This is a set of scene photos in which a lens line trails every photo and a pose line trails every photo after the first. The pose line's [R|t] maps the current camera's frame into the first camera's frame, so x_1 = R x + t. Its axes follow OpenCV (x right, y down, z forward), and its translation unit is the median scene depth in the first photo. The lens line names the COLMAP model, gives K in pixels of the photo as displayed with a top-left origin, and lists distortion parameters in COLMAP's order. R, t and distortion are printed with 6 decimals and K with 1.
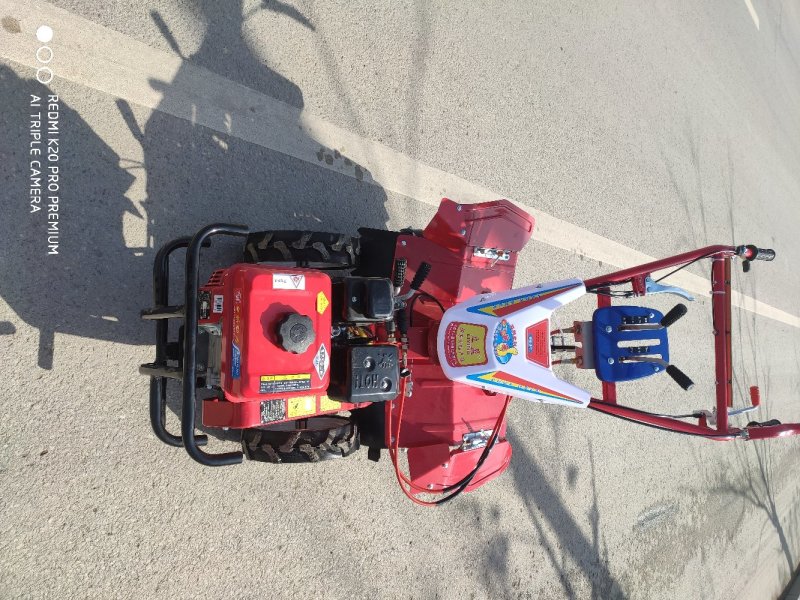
lens RADIAL K [[610.4, 0, 412.0], [0, 610.4, 296.2], [0, 0, 1]] dist [0.071063, -0.103462]
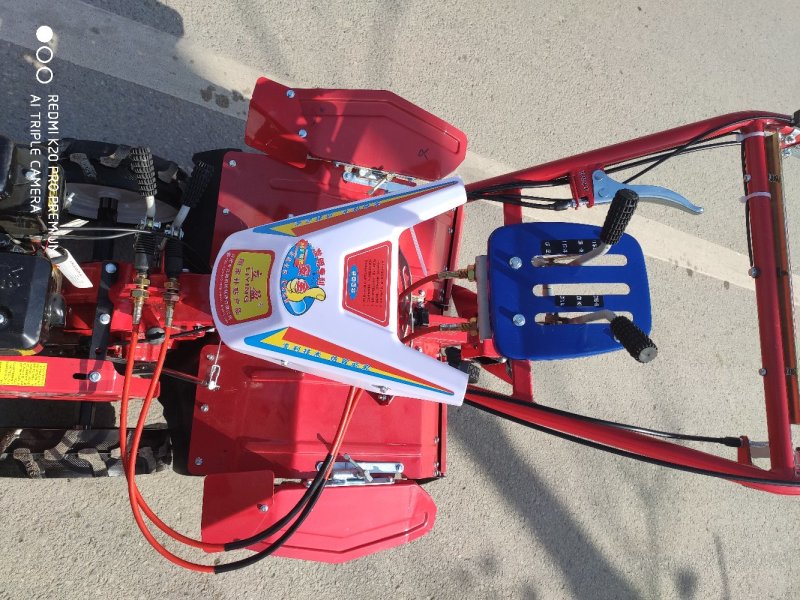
lens RADIAL K [[610.4, 0, 412.0], [0, 610.4, 296.2], [0, 0, 1]] dist [0.071063, -0.103462]
pose [[0.952227, -0.033852, -0.303509, 0.396284], [-0.011821, 0.989007, -0.147396, 0.164253], [0.305162, 0.143943, 0.941359, 0.463484]]
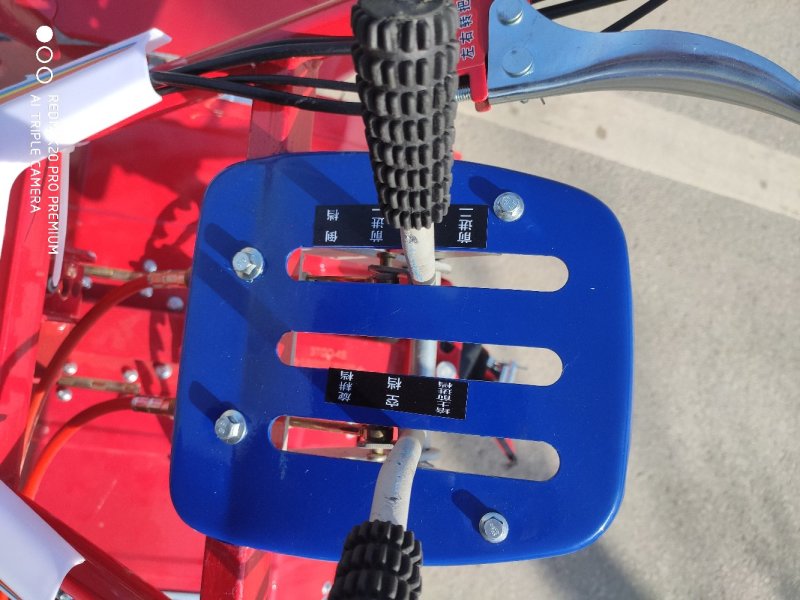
lens RADIAL K [[610.4, 0, 412.0], [0, 610.4, 296.2], [0, 0, 1]] dist [0.071063, -0.103462]
pose [[0.833707, 0.043349, -0.550503, 0.471554], [-0.092976, 0.993701, -0.062558, 0.071660], [0.544324, 0.103338, 0.832486, 0.862839]]
